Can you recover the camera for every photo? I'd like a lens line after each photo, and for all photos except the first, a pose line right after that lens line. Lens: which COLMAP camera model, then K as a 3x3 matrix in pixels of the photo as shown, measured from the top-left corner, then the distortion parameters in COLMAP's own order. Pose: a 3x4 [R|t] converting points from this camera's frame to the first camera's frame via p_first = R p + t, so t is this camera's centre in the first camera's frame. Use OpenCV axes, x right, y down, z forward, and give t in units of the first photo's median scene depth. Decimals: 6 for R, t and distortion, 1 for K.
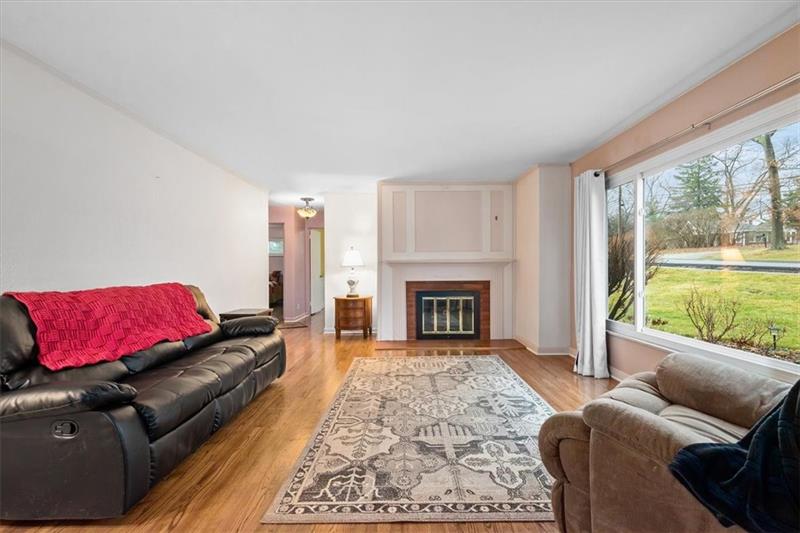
lens RADIAL K [[354.5, 0, 400.3], [0, 354.5, 266.4], [0, 0, 1]] dist [0.018382, -0.001875]
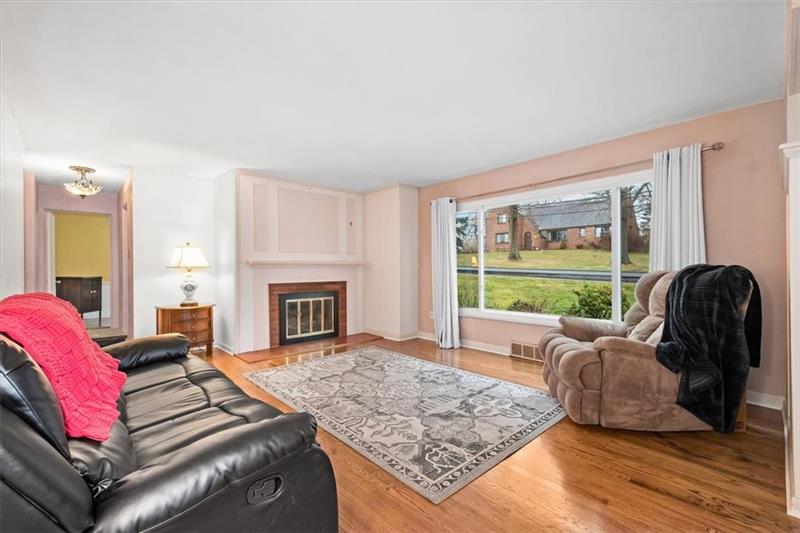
lens RADIAL K [[354.5, 0, 411.5], [0, 354.5, 264.2], [0, 0, 1]] dist [0.018382, -0.001875]
pose [[0.724702, 0.010706, 0.688980, -0.509542], [-0.001128, 0.999896, -0.014351, 0.006009], [-0.689062, 0.009623, 0.724639, 0.116597]]
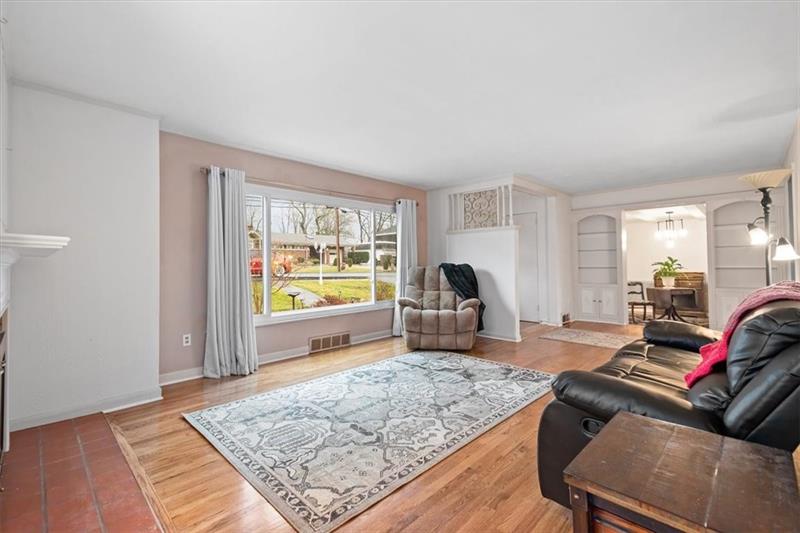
lens RADIAL K [[350.3, 0, 405.0], [0, 350.3, 268.1], [0, 0, 1]] dist [0.003255, -0.000016]
pose [[-0.719998, 0.000409, 0.693976, -0.503091], [0.009723, 0.999908, 0.009499, -0.001513], [-0.693908, 0.013587, -0.719935, 1.413807]]
